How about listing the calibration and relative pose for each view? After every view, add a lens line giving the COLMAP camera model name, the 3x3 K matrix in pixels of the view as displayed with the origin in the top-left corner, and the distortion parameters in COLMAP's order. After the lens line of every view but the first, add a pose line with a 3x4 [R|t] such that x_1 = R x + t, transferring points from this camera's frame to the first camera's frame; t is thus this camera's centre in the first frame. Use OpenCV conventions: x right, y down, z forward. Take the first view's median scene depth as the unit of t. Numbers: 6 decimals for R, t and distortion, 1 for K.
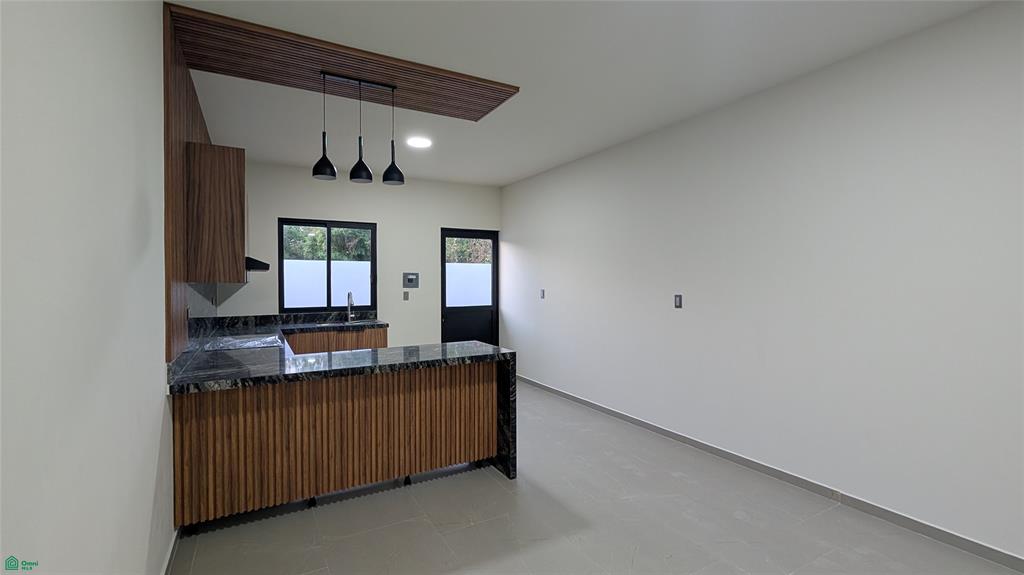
lens RADIAL K [[453.8, 0, 511.0], [0, 453.8, 285.8], [0, 0, 1]] dist [0.000331, 0.000208]
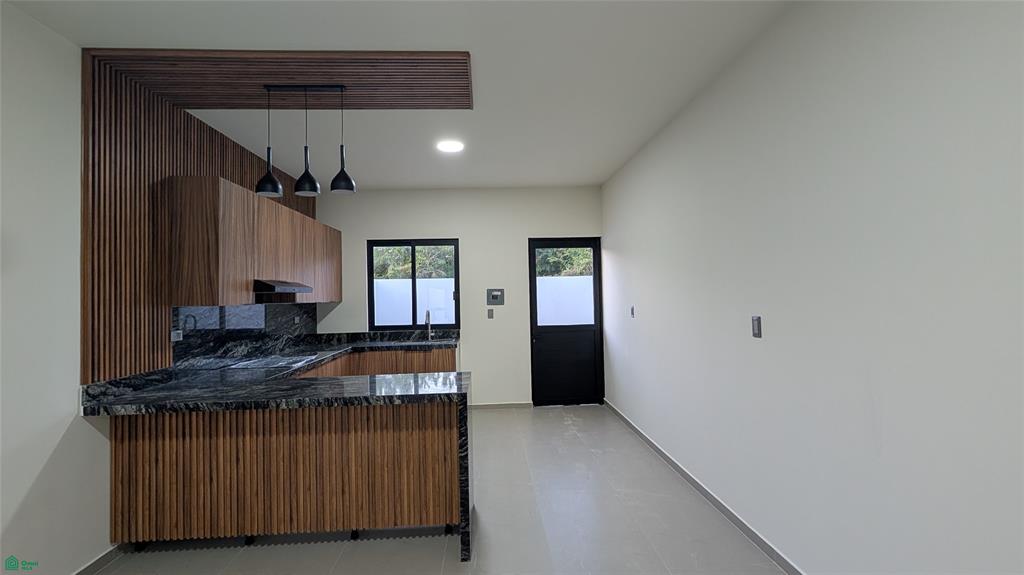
lens RADIAL K [[453.8, 0, 511.0], [0, 453.8, 285.8], [0, 0, 1]] dist [0.000331, 0.000208]
pose [[0.895325, -0.026511, -0.444623, 0.257952], [0.013568, 0.999387, -0.032268, -0.005357], [0.445206, 0.022857, 0.895136, 0.210813]]
